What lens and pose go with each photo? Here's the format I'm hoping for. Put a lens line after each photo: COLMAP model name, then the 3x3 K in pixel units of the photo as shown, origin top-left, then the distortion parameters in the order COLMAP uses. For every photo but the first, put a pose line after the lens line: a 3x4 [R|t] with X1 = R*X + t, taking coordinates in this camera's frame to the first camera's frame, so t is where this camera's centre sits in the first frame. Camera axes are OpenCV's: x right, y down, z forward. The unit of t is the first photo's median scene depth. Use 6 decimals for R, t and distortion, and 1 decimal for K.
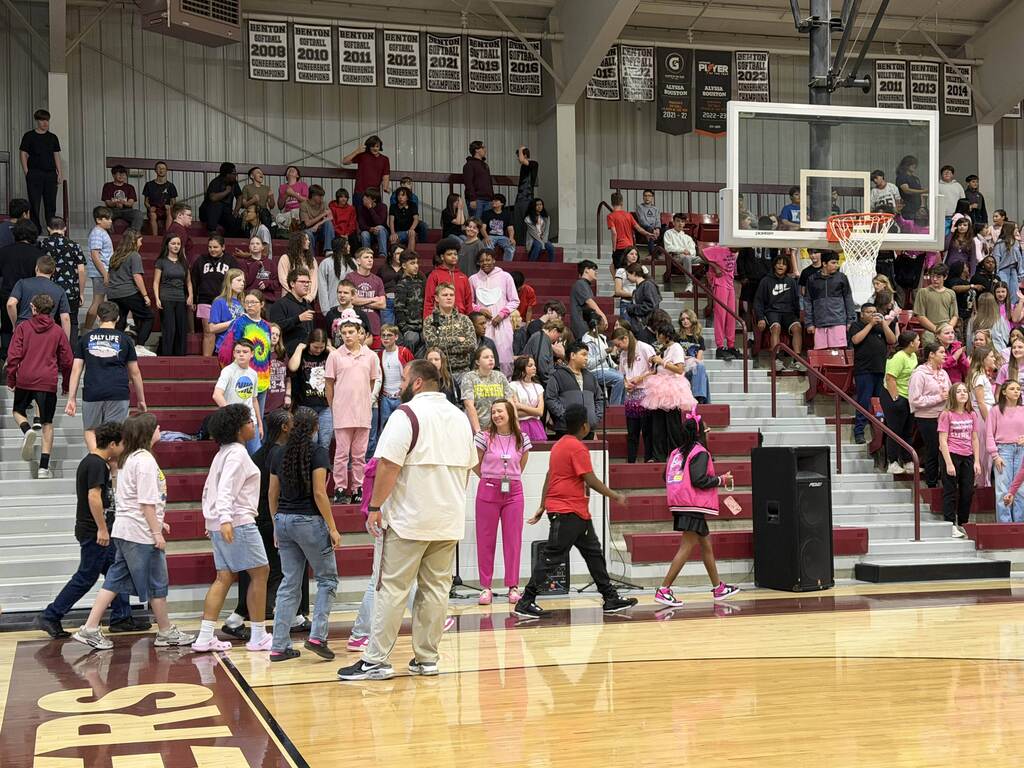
lens RADIAL K [[1492.8, 0, 529.0], [0, 1492.8, 398.4], [0, 0, 1]] dist [0.151192, 0.000000]
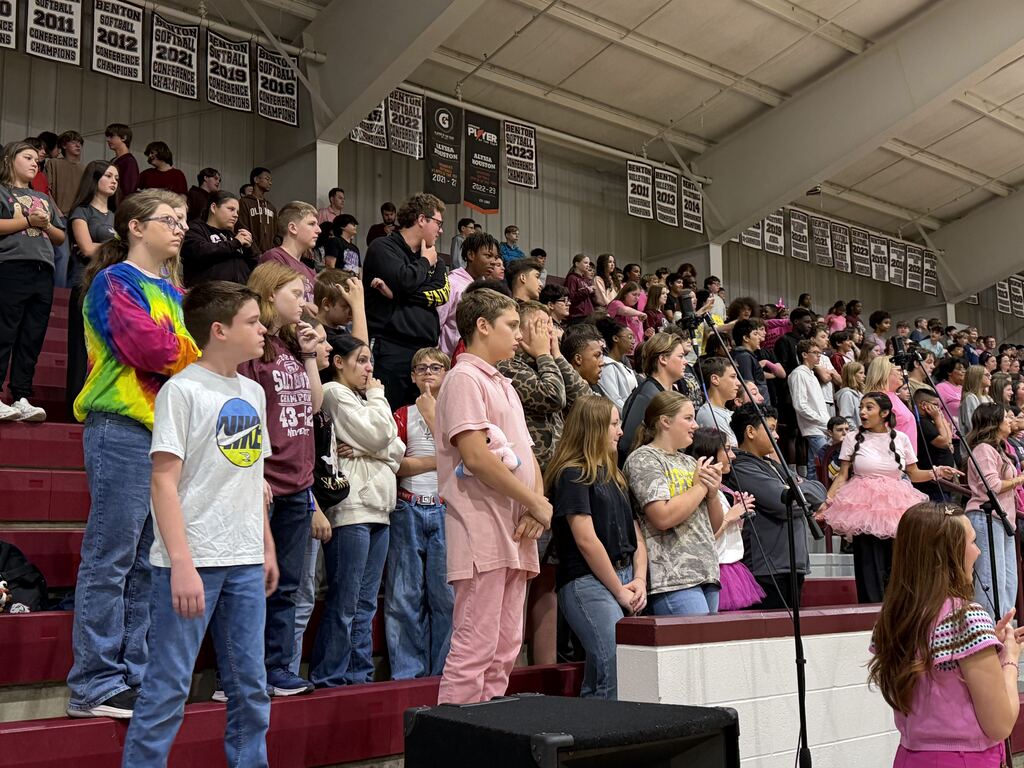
lens RADIAL K [[1204.8, 0, 519.5], [0, 1204.8, 390.0], [0, 0, 1]] dist [0.106119, 0.000000]
pose [[0.899938, 0.060009, 0.431869, -0.147301], [-0.003786, 0.991522, -0.129885, 0.012919], [-0.436002, 0.115253, 0.892535, 0.401201]]
